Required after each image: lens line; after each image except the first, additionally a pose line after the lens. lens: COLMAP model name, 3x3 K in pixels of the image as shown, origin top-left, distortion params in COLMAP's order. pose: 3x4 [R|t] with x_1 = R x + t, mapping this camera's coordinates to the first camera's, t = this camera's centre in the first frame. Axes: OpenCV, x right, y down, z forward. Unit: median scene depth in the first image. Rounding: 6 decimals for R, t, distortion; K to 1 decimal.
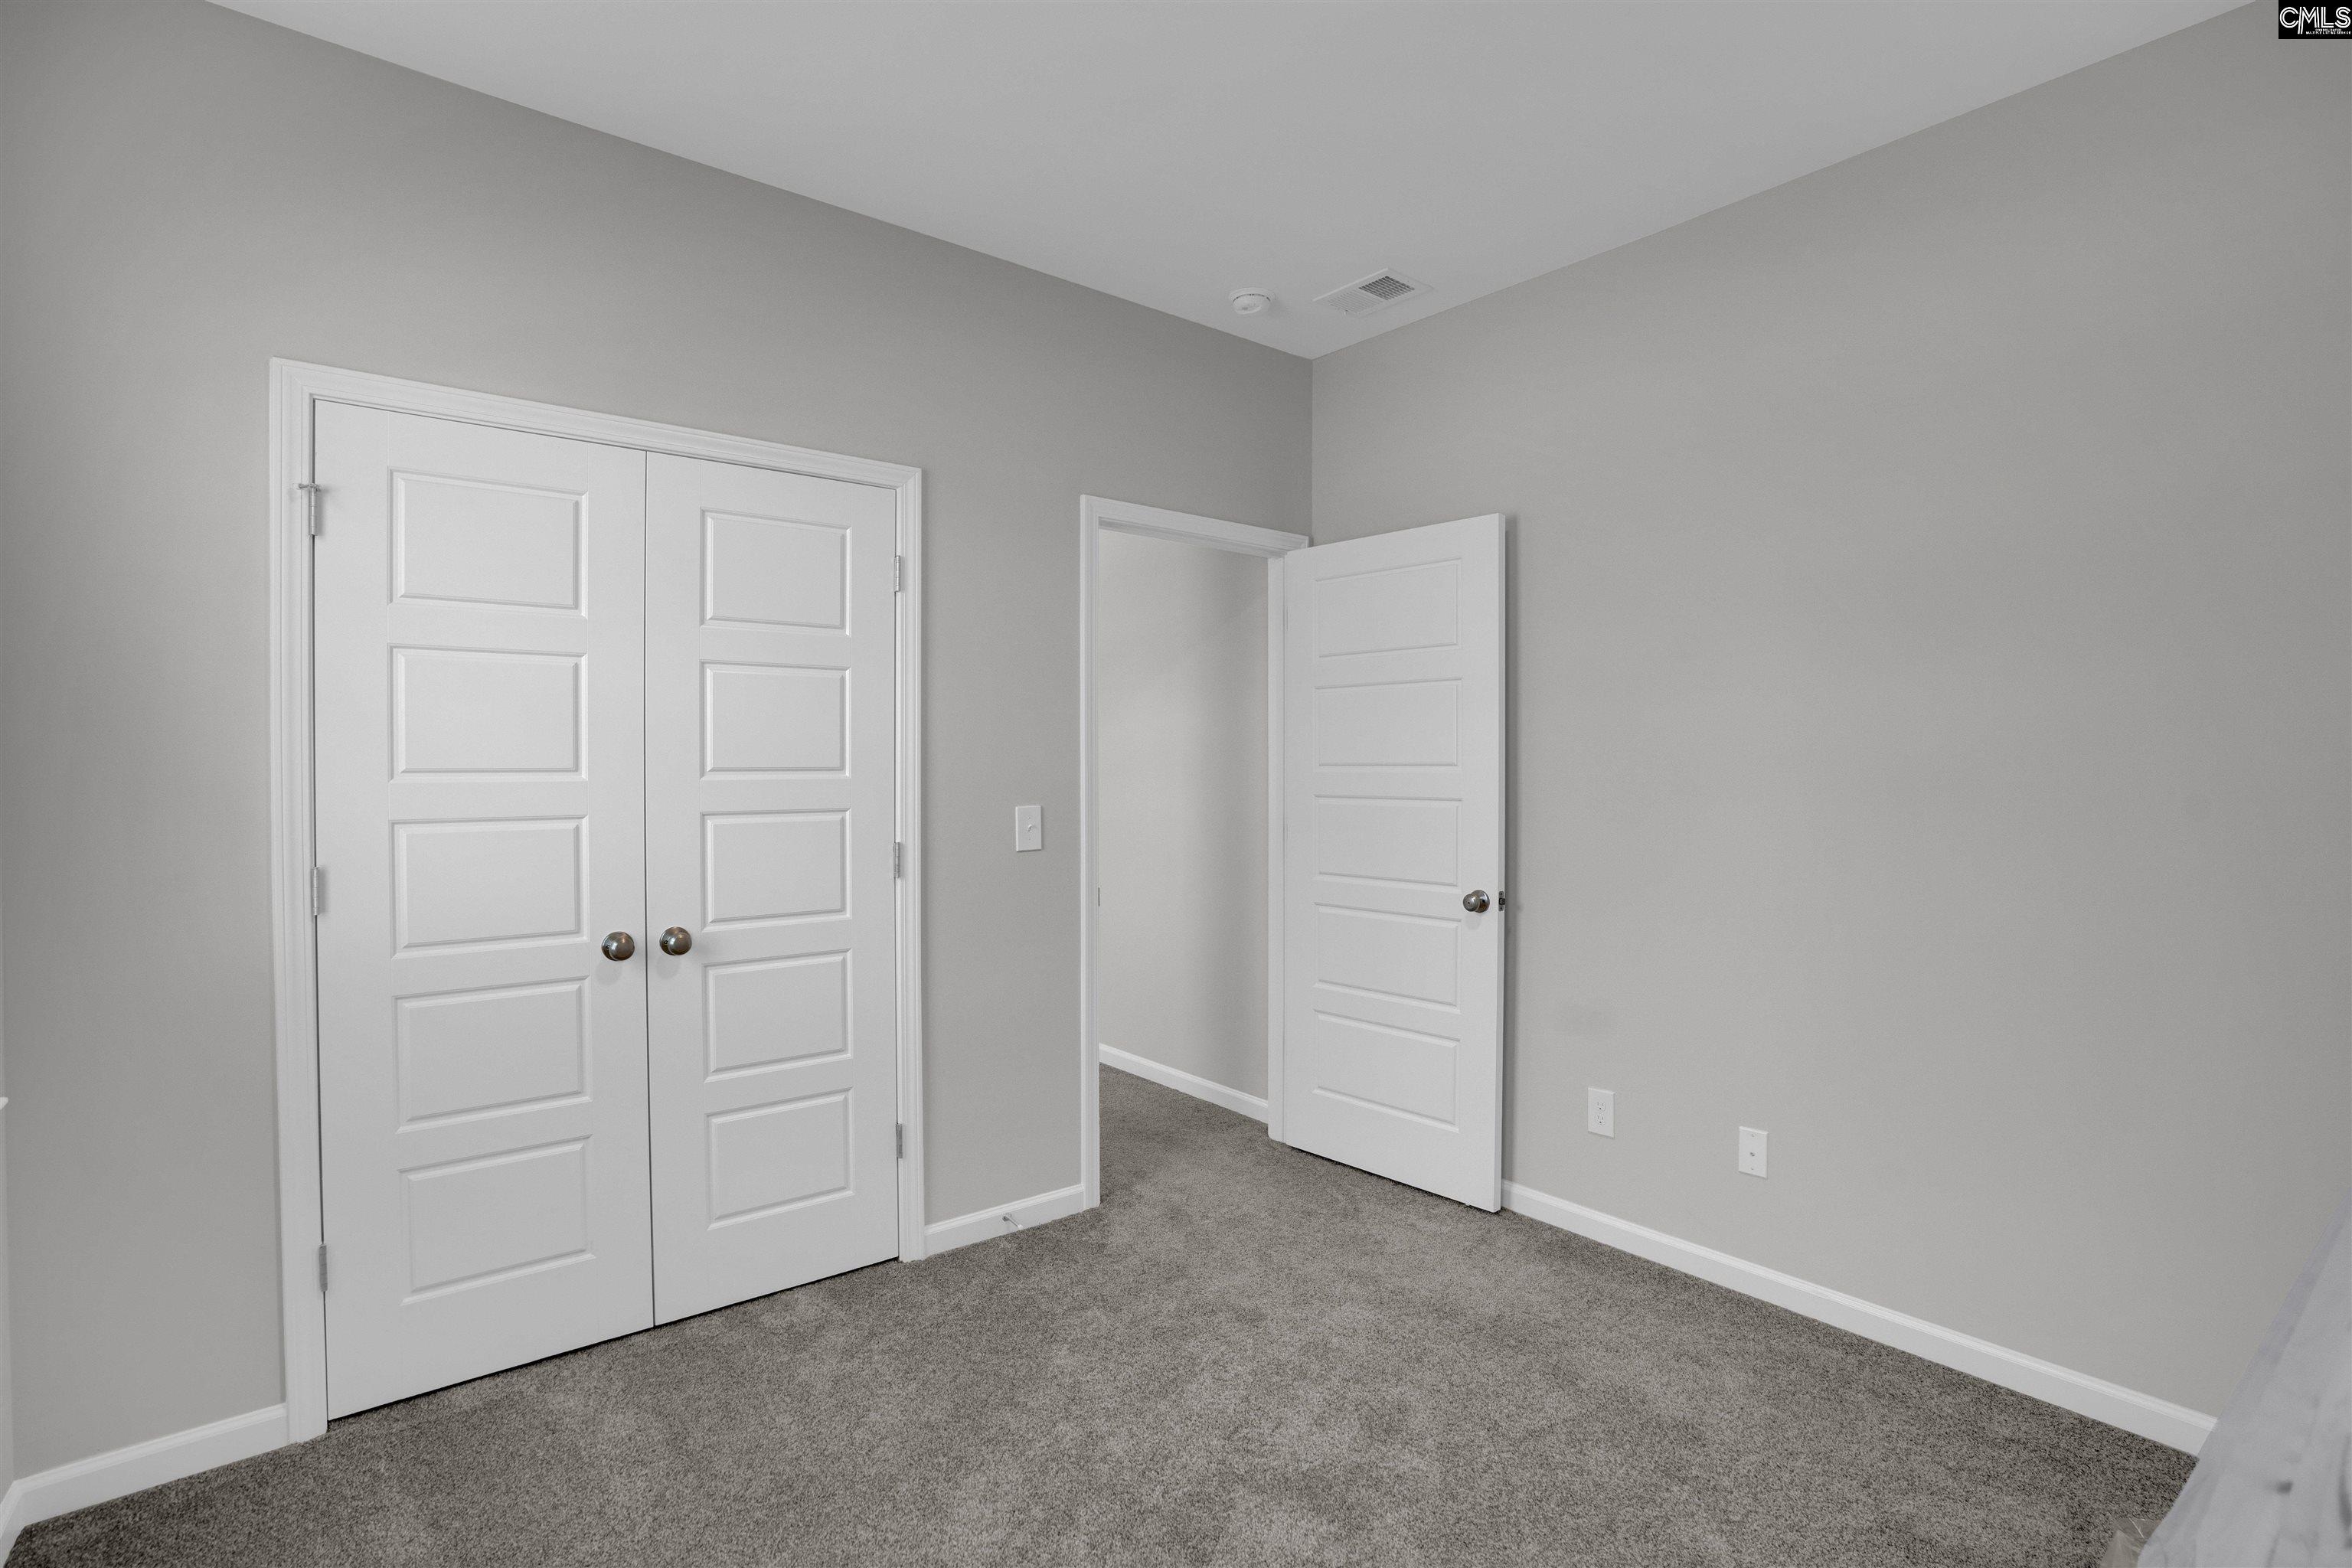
lens RADIAL K [[1104.7, 0, 1180.0], [0, 1104.7, 779.3], [0, 0, 1]] dist [-0.044123, 0.015521]
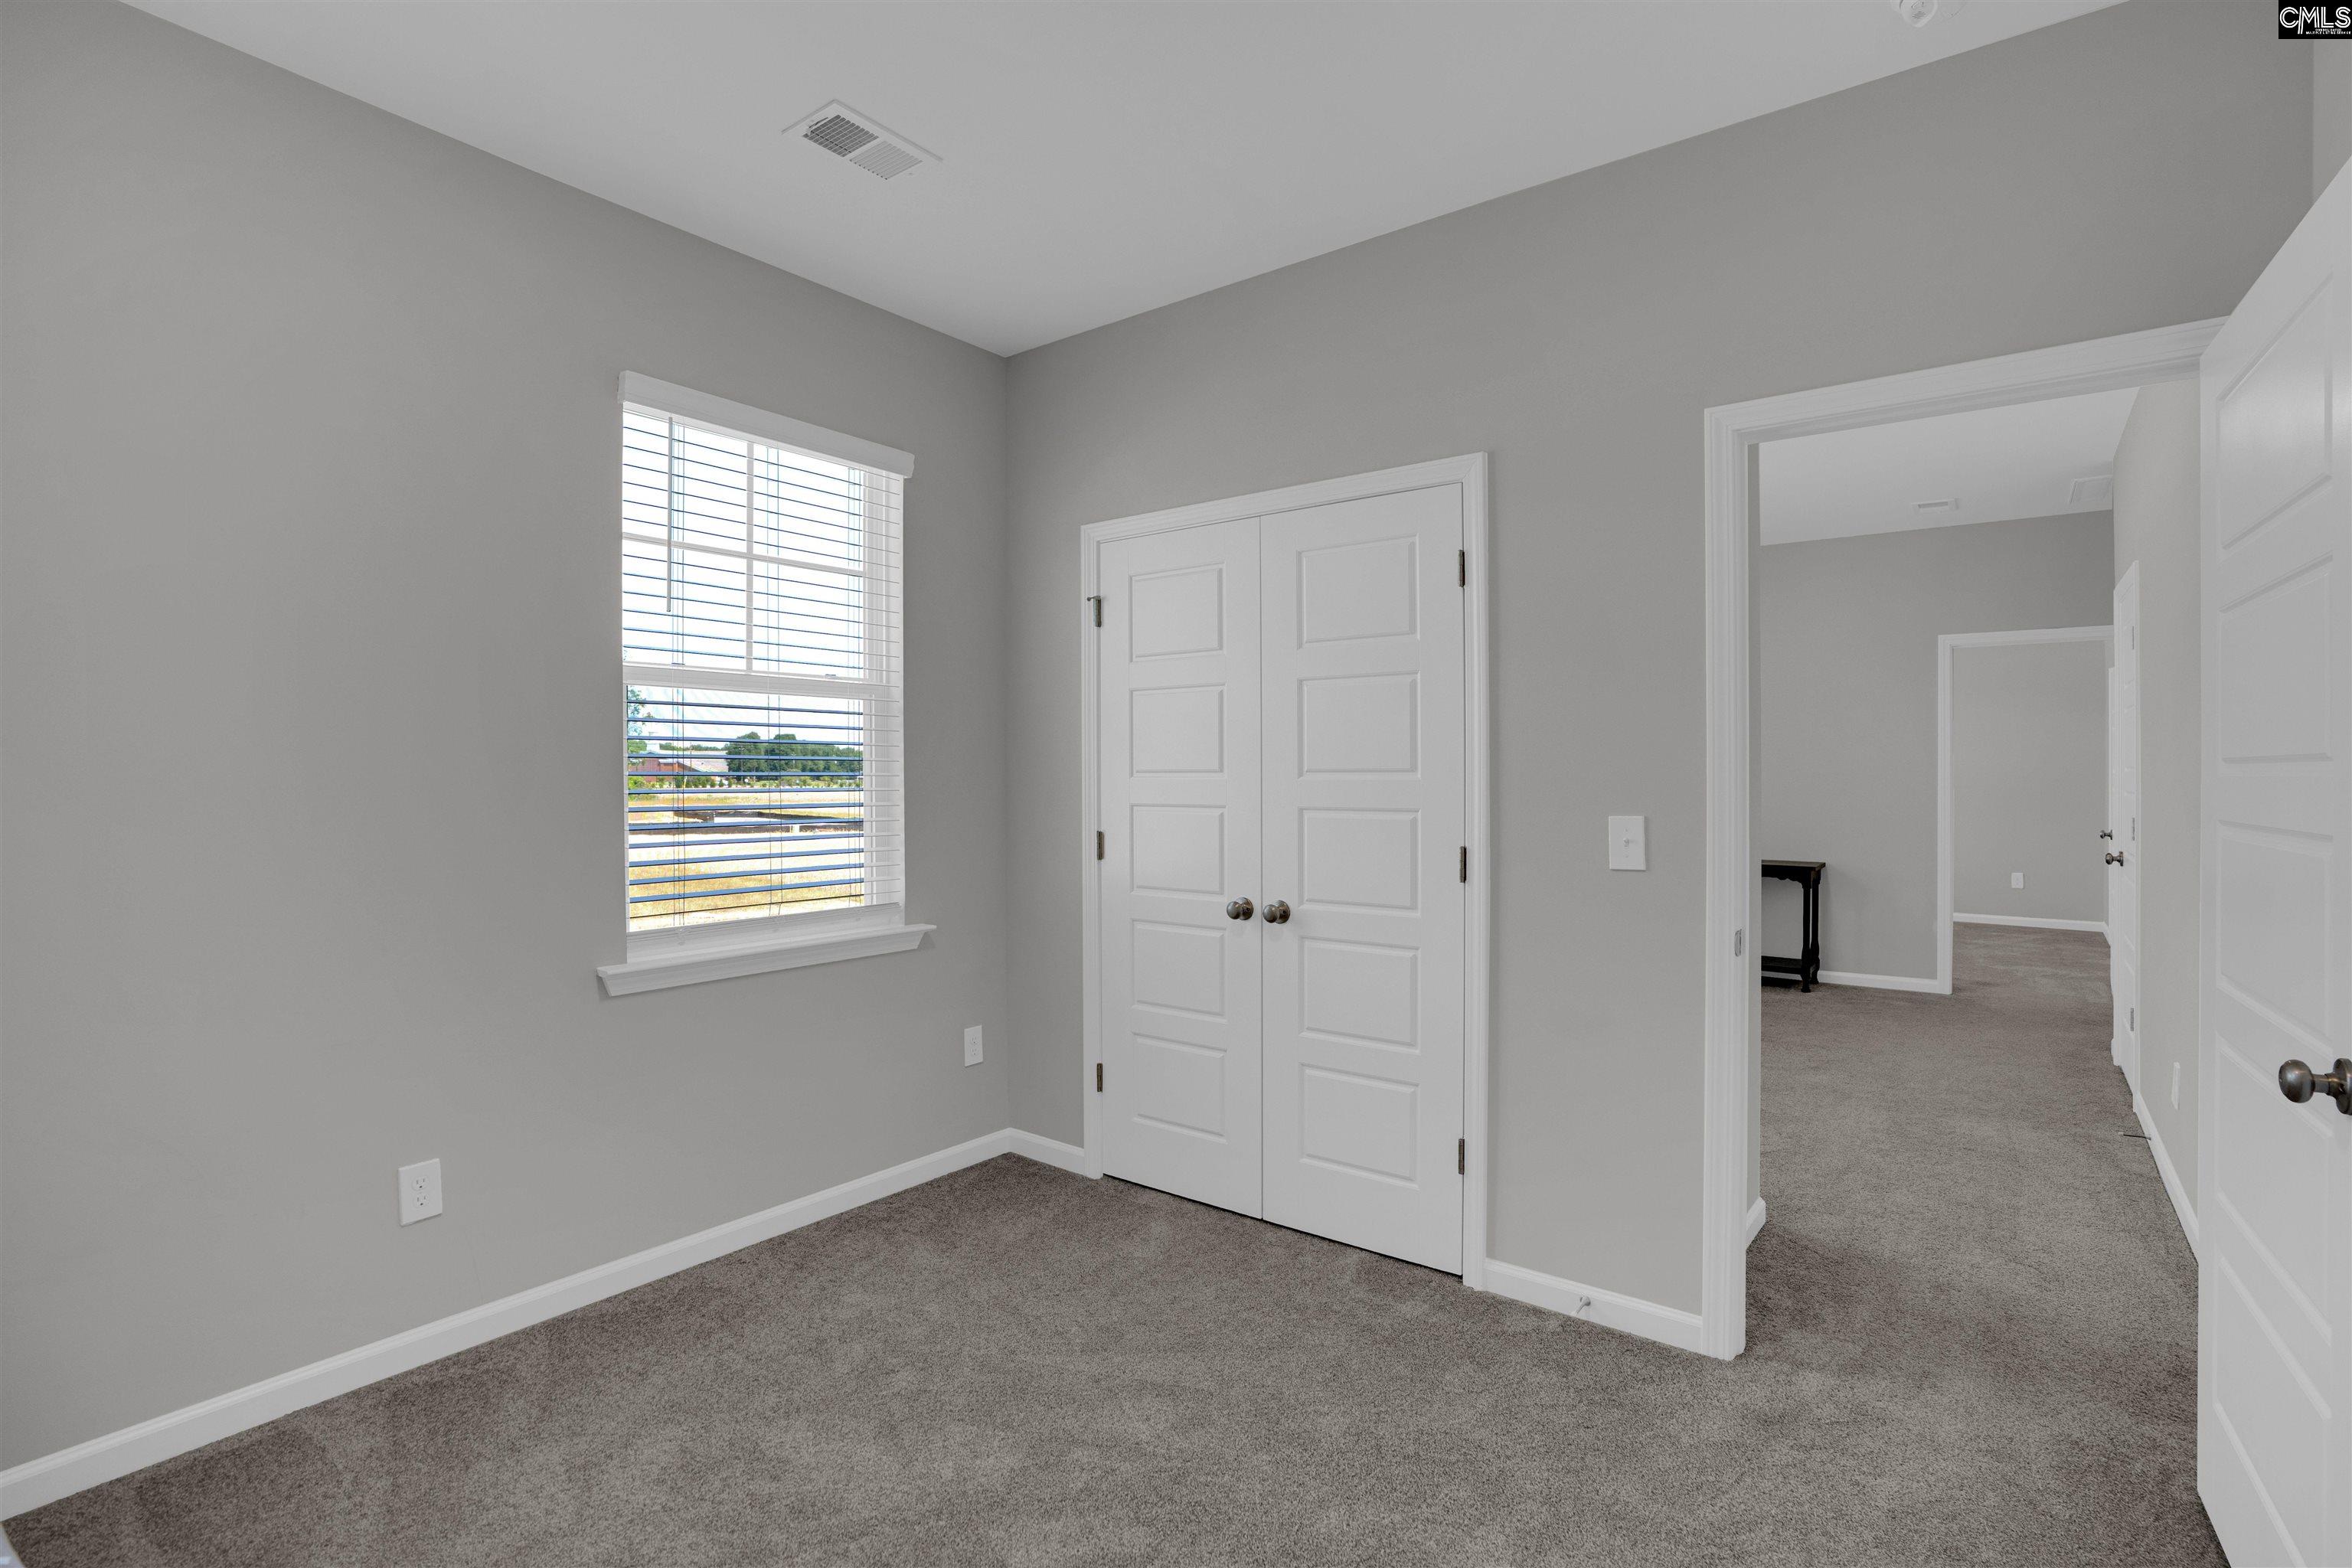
lens RADIAL K [[1104.7, 0, 1181.7], [0, 1104.7, 780.6], [0, 0, 1]] dist [-0.044123, 0.015521]
pose [[0.235144, 0.008264, -0.971926, 0.690511], [-0.006638, 0.999954, 0.006897, -0.005967], [0.971938, 0.004830, 0.235188, 0.593542]]
